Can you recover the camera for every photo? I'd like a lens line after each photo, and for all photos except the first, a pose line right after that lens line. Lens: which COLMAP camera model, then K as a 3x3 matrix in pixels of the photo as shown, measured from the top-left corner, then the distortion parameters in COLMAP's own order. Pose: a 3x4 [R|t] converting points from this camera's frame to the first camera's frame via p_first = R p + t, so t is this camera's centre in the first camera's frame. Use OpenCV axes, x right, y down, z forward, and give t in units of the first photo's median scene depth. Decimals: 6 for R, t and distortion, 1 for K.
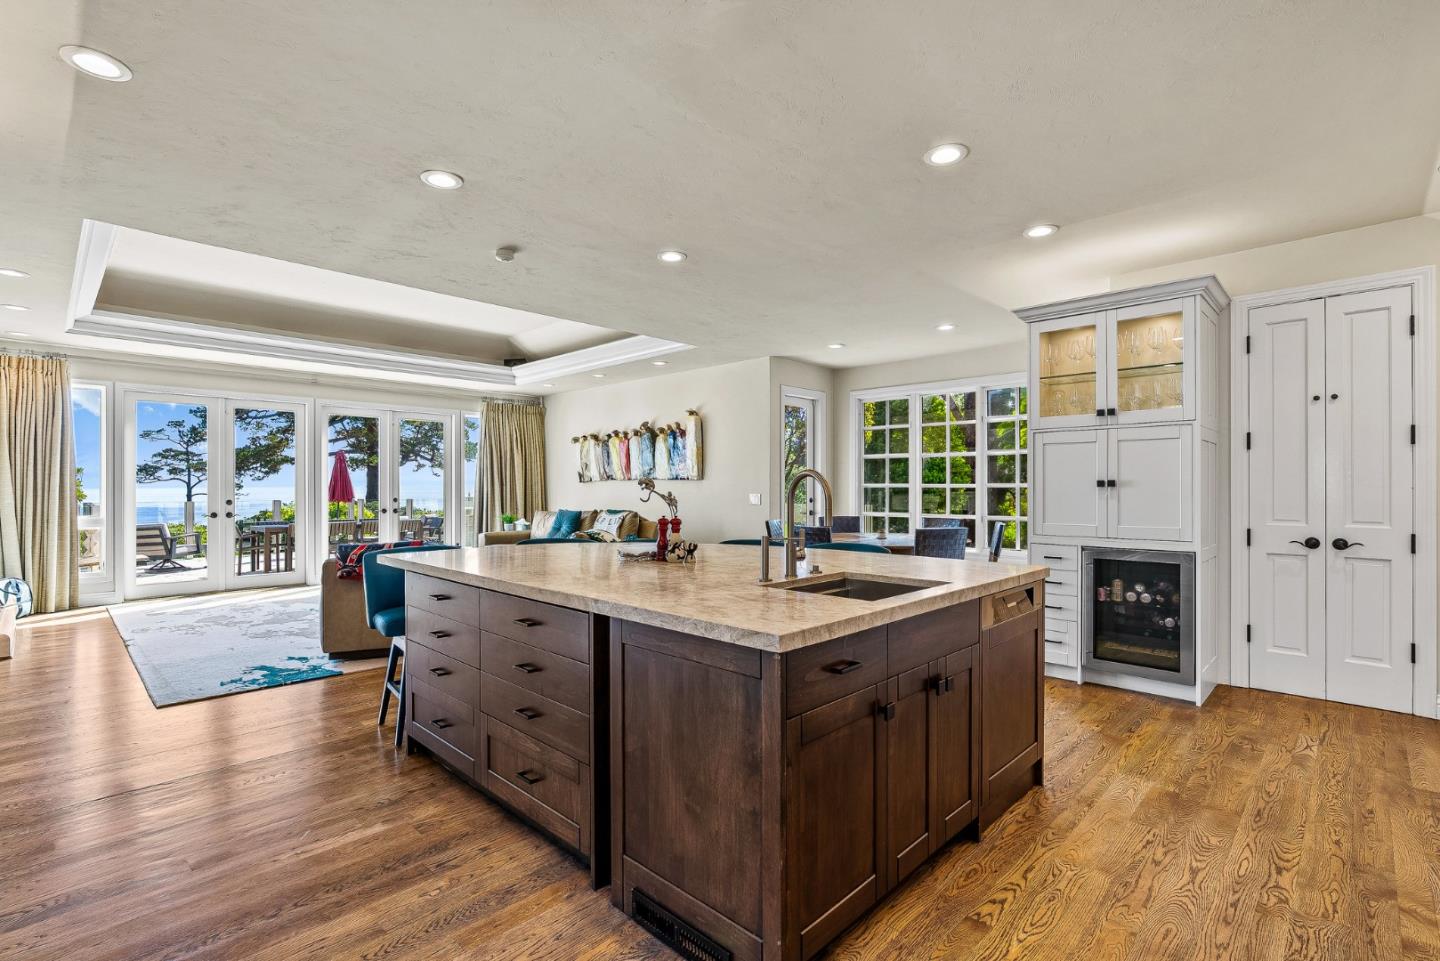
lens RADIAL K [[663.0, 0, 717.9], [0, 663.0, 484.4], [0, 0, 1]] dist [-0.002264, 0.001292]
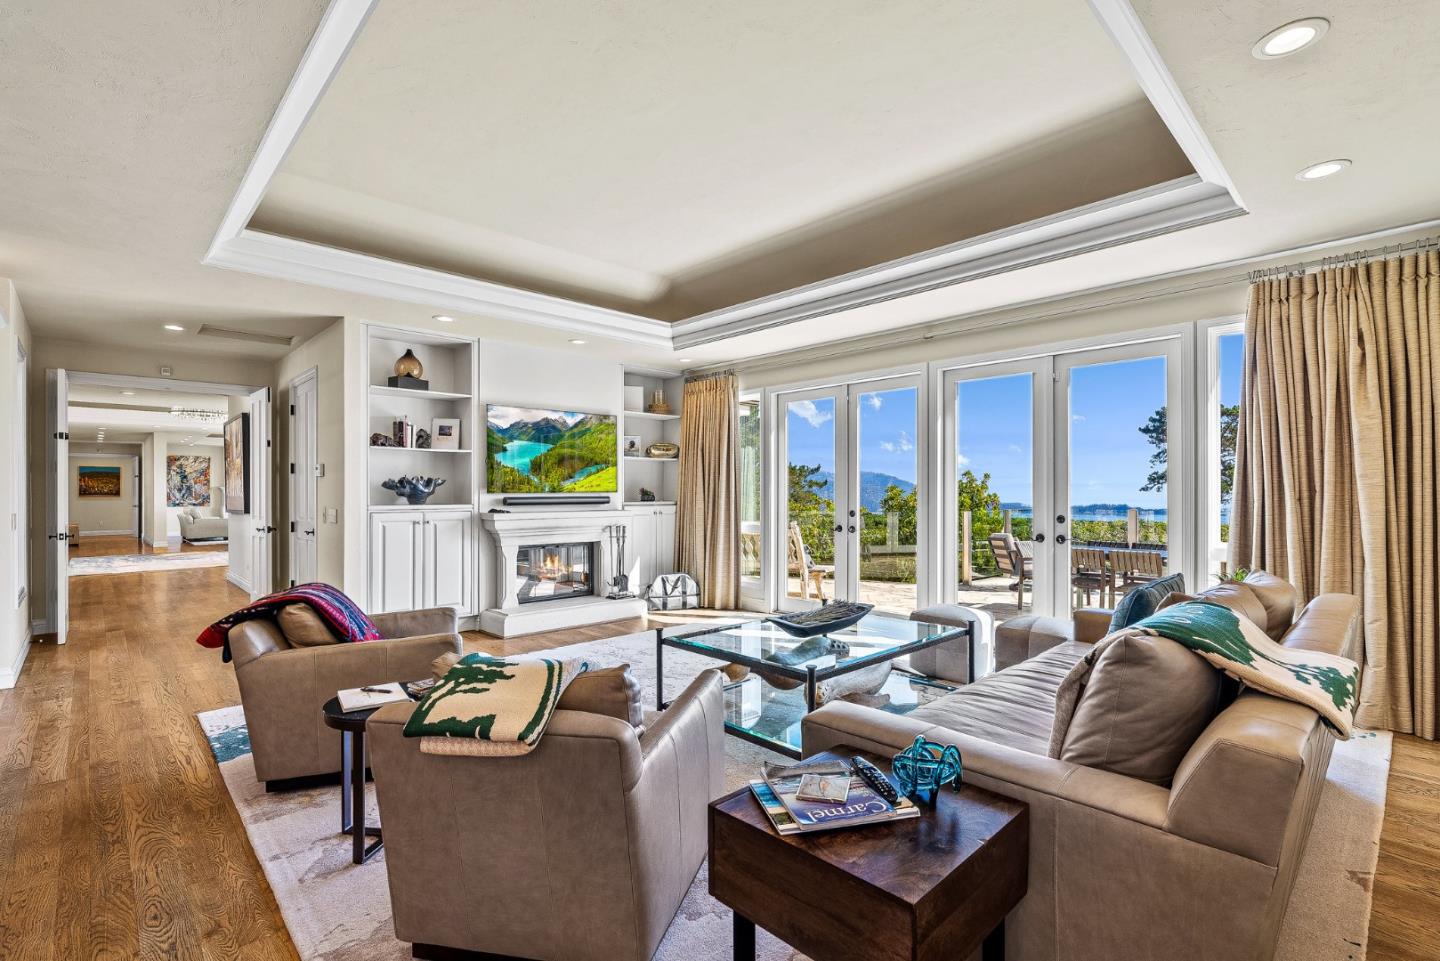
lens RADIAL K [[663.0, 0, 717.7], [0, 663.0, 484.9], [0, 0, 1]] dist [-0.002264, 0.001292]
pose [[-0.034019, -0.008773, -0.999383, 0.082427], [0.007714, 0.999929, -0.009041, -0.001545], [0.999391, -0.008017, -0.033949, 1.011131]]
